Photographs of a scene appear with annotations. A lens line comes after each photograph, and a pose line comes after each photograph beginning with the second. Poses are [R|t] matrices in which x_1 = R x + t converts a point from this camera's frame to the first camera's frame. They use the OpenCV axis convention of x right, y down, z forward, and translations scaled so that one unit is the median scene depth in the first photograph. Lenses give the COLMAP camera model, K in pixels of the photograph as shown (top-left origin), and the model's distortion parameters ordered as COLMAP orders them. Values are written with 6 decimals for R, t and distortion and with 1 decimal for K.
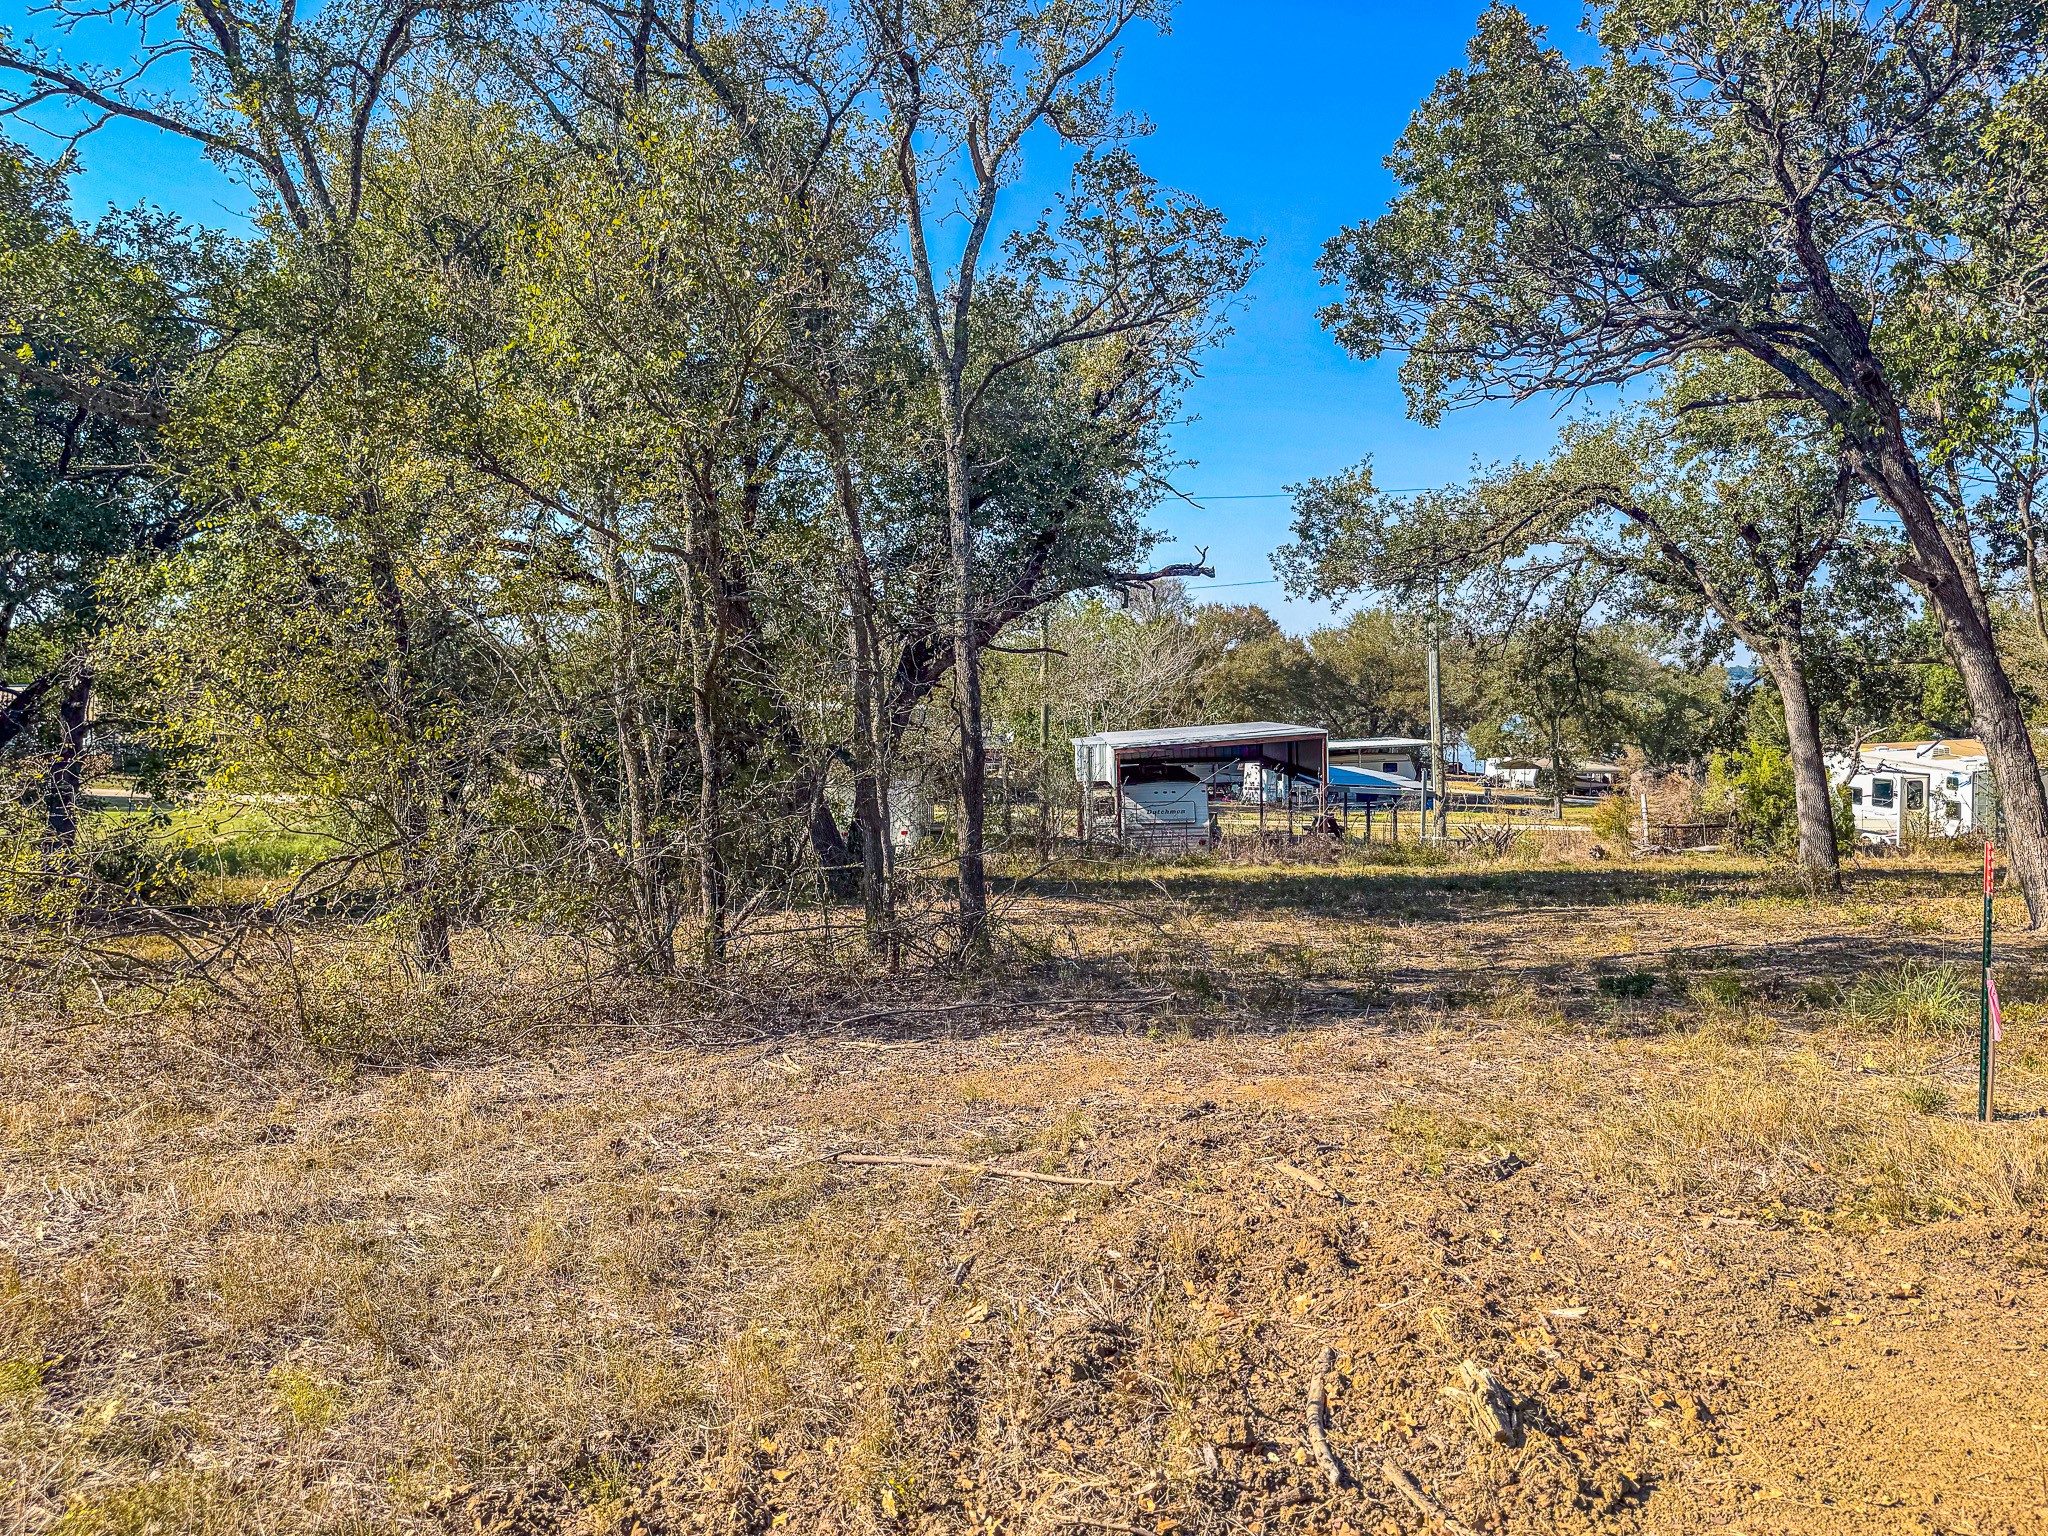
lens RADIAL K [[1419.8, 0, 1023.5], [0, 1419.8, 914.7], [0, 0, 1]] dist [0.003216, -0.001339]
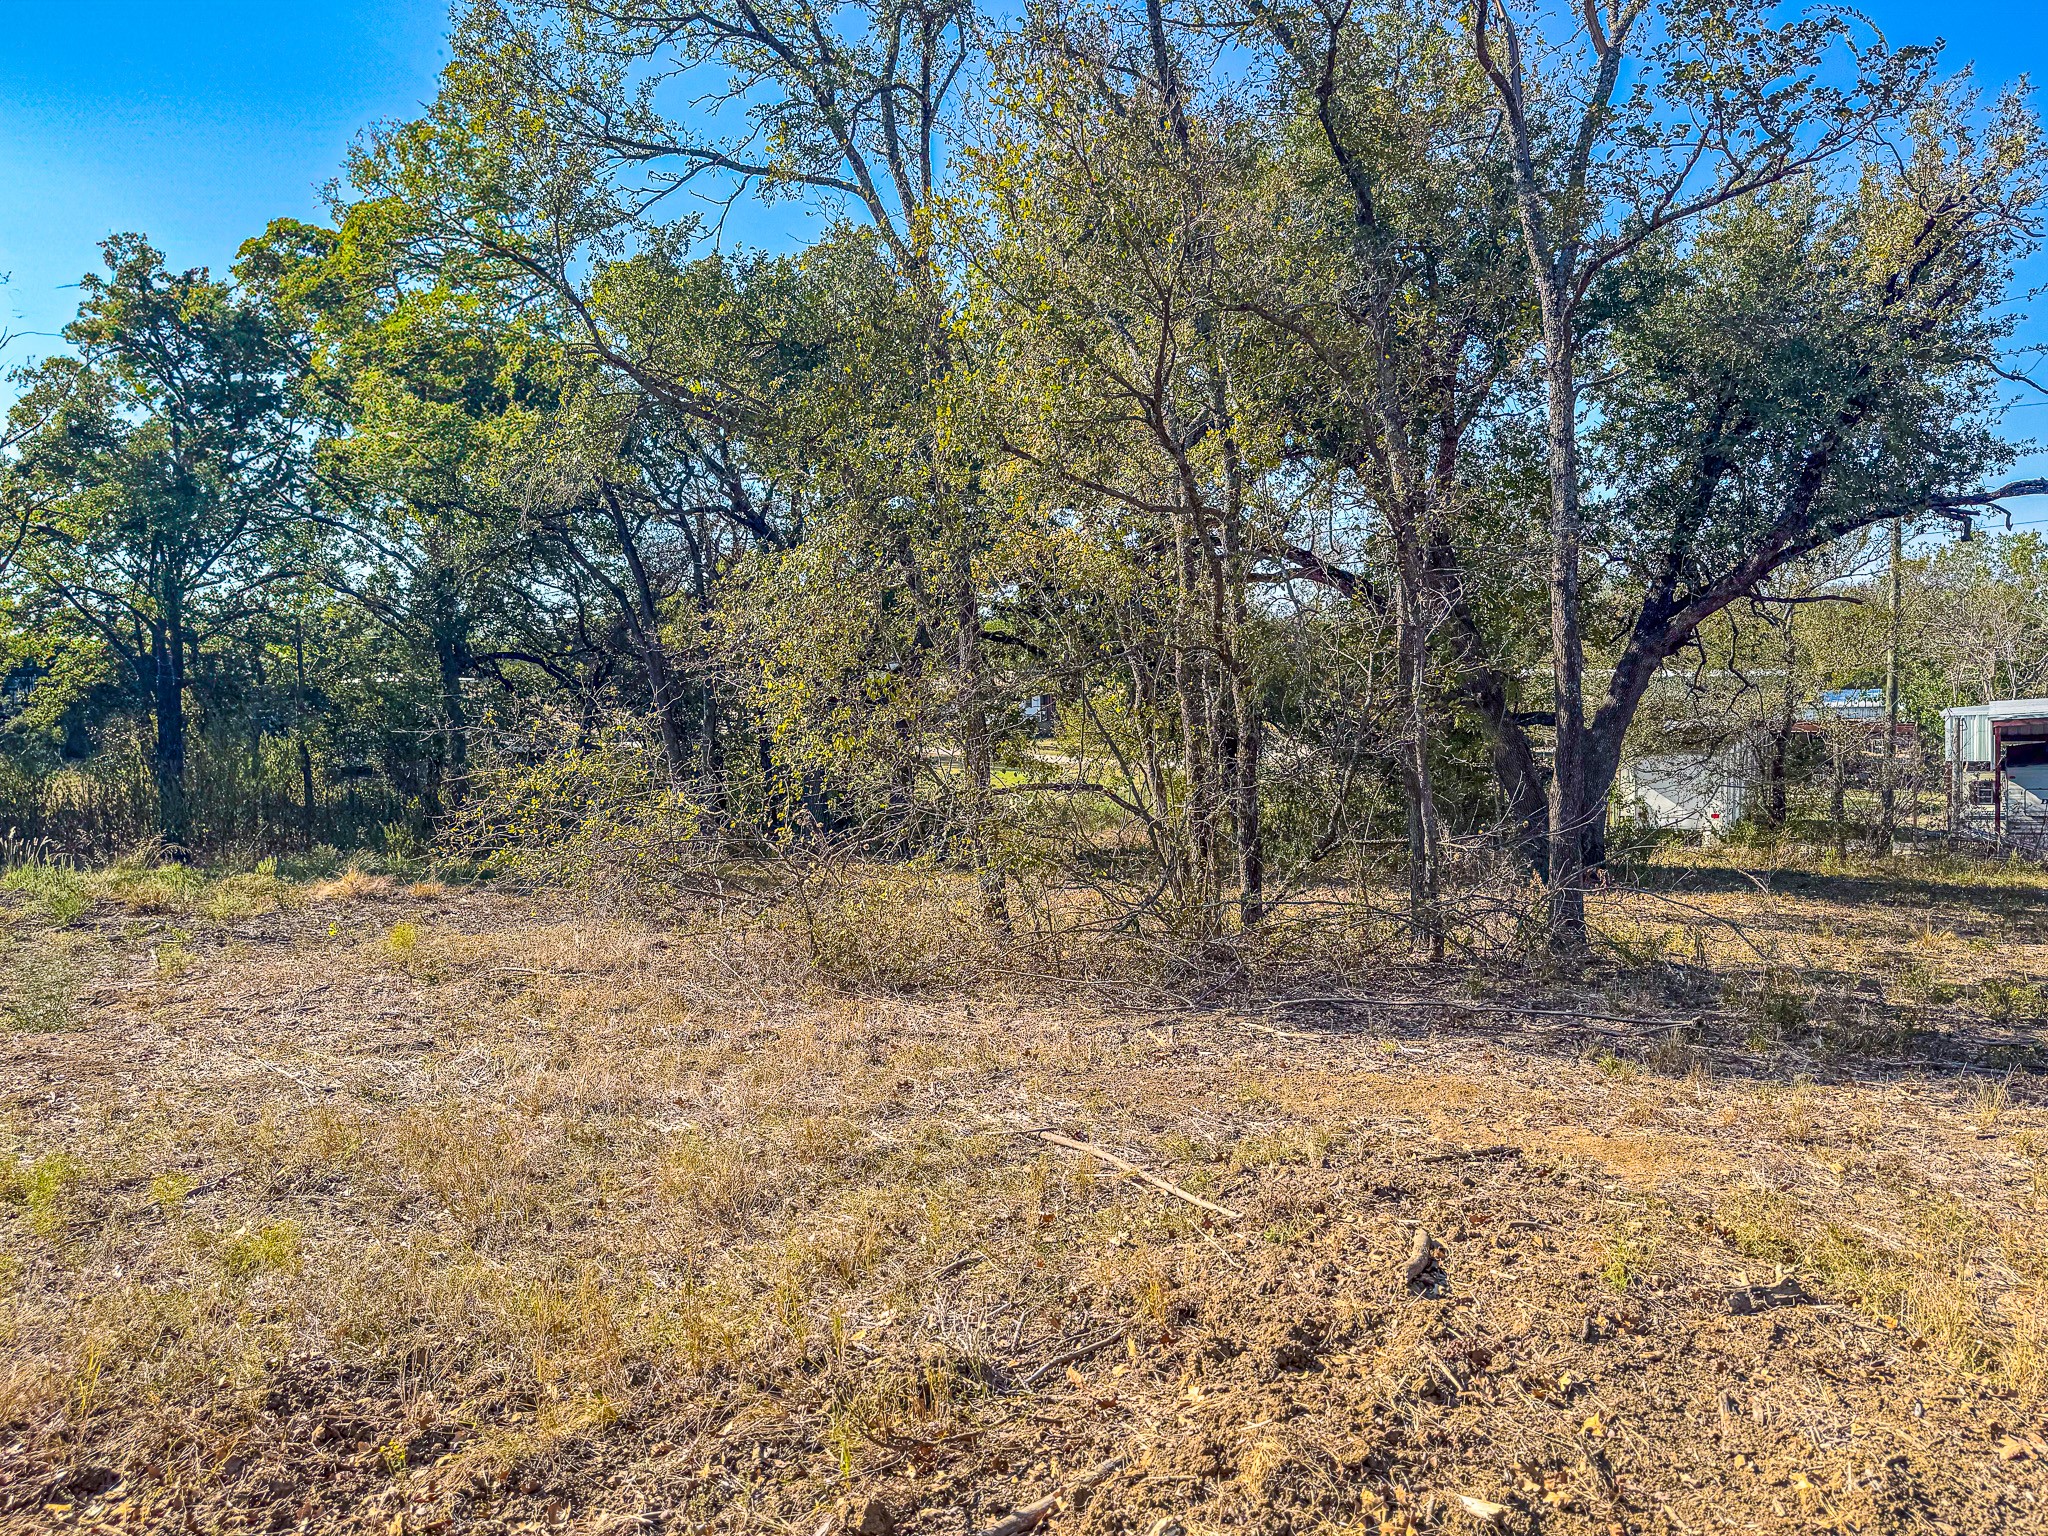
lens RADIAL K [[1442.2, 0, 1039.4], [0, 1442.2, 825.3], [0, 0, 1]] dist [0.126855, -0.176825]
pose [[0.840519, 0.043663, -0.540019, 0.110049], [-0.068633, 0.997298, -0.026189, -0.001939], [0.537417, 0.059075, 0.841245, 0.054633]]
